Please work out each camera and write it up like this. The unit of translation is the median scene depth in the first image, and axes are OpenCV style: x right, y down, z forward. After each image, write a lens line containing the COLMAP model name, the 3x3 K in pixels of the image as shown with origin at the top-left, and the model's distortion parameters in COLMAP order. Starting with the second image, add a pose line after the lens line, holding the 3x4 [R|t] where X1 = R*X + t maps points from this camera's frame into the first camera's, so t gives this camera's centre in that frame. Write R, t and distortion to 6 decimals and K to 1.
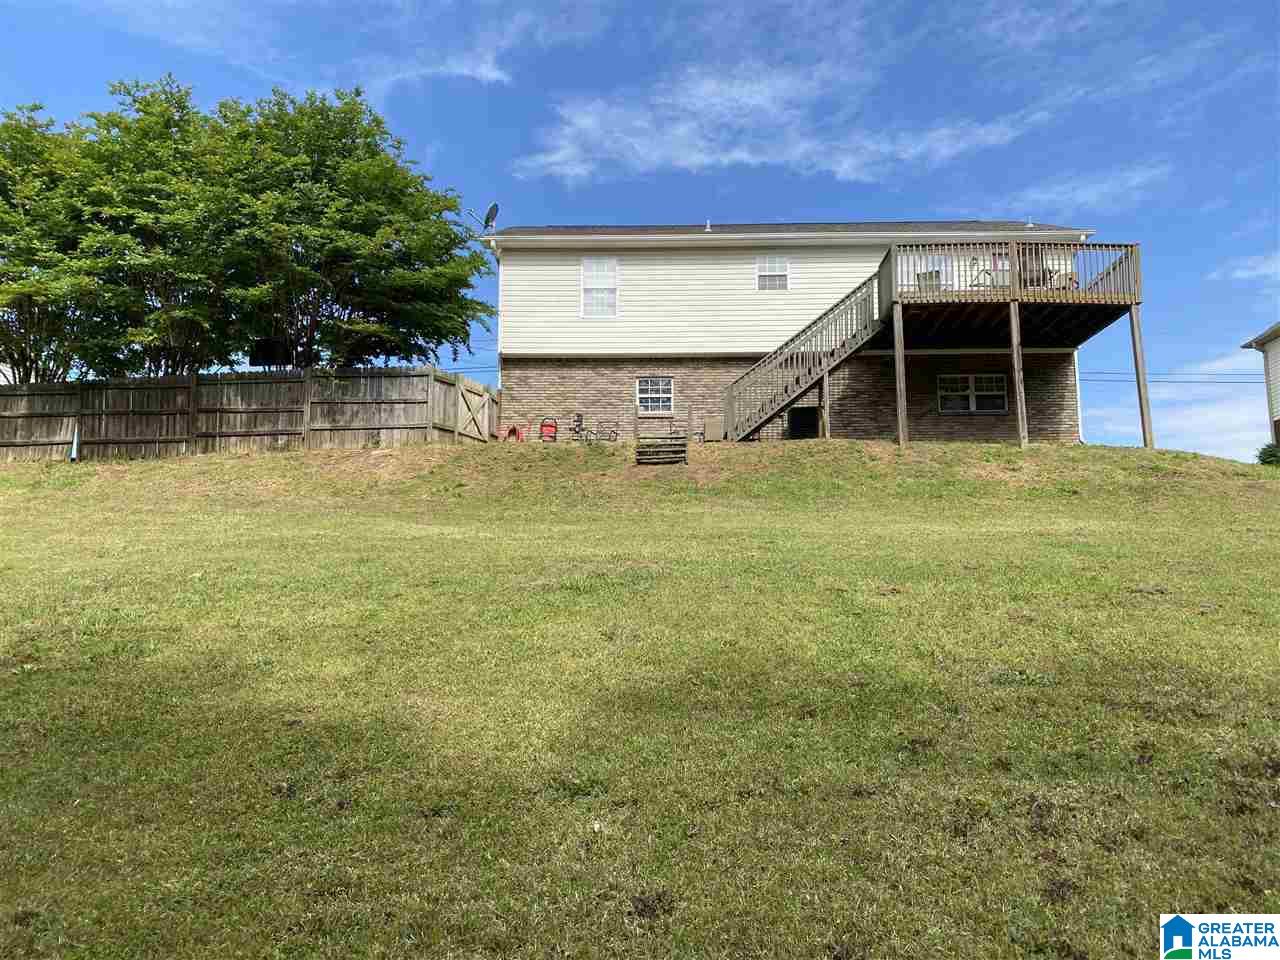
lens RADIAL K [[977.7, 0, 640.3], [0, 977.7, 477.0], [0, 0, 1]] dist [0.000782, 0.001190]
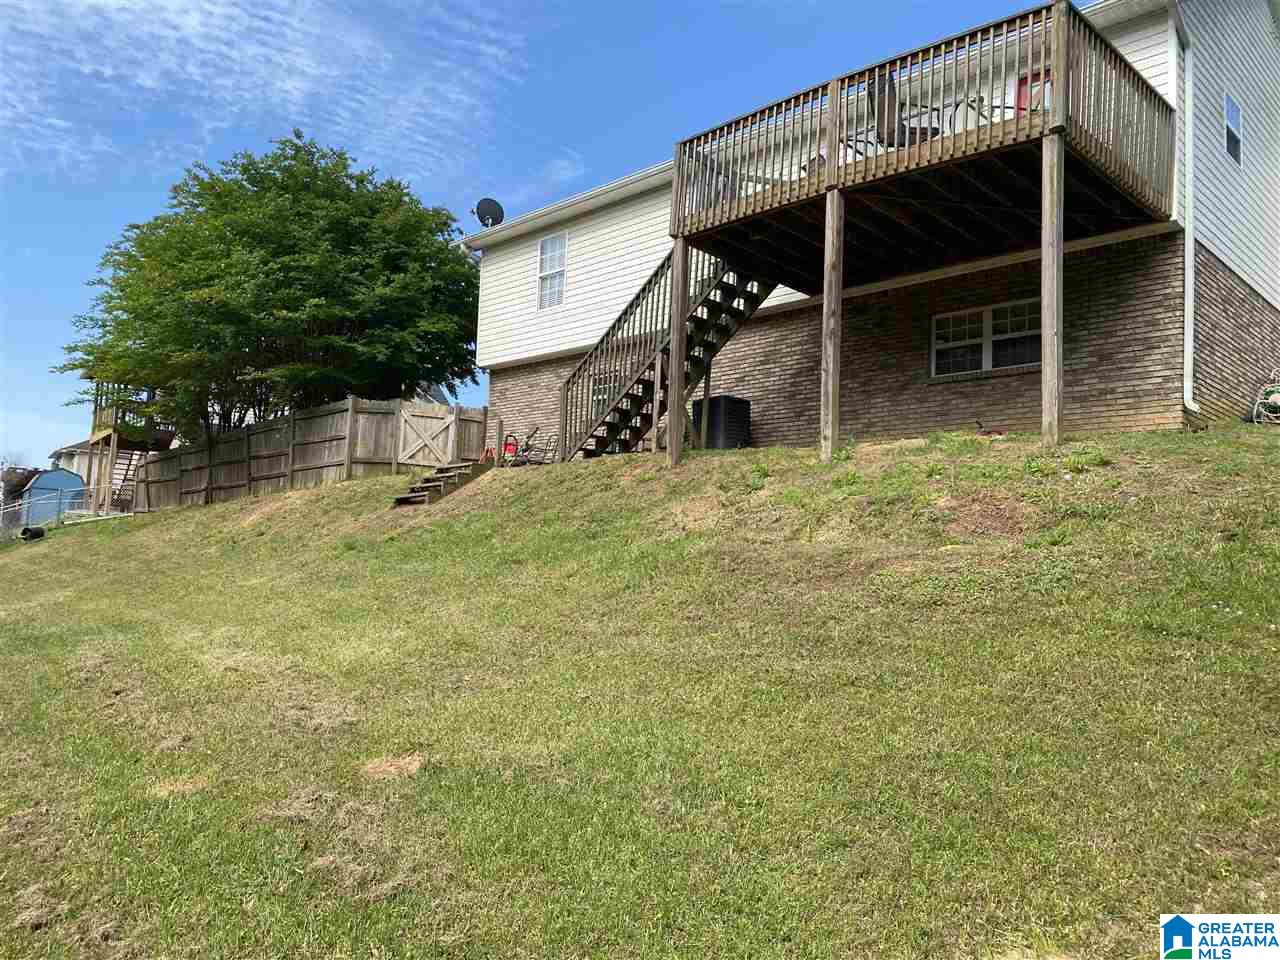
lens RADIAL K [[977.7, 0, 641.4], [0, 977.7, 485.8], [0, 0, 1]] dist [0.000782, 0.001190]
pose [[0.732411, -0.034943, -0.679966, 0.580936], [0.072801, 0.996976, 0.027182, -0.030753], [0.676960, -0.069411, 0.732740, 0.442270]]
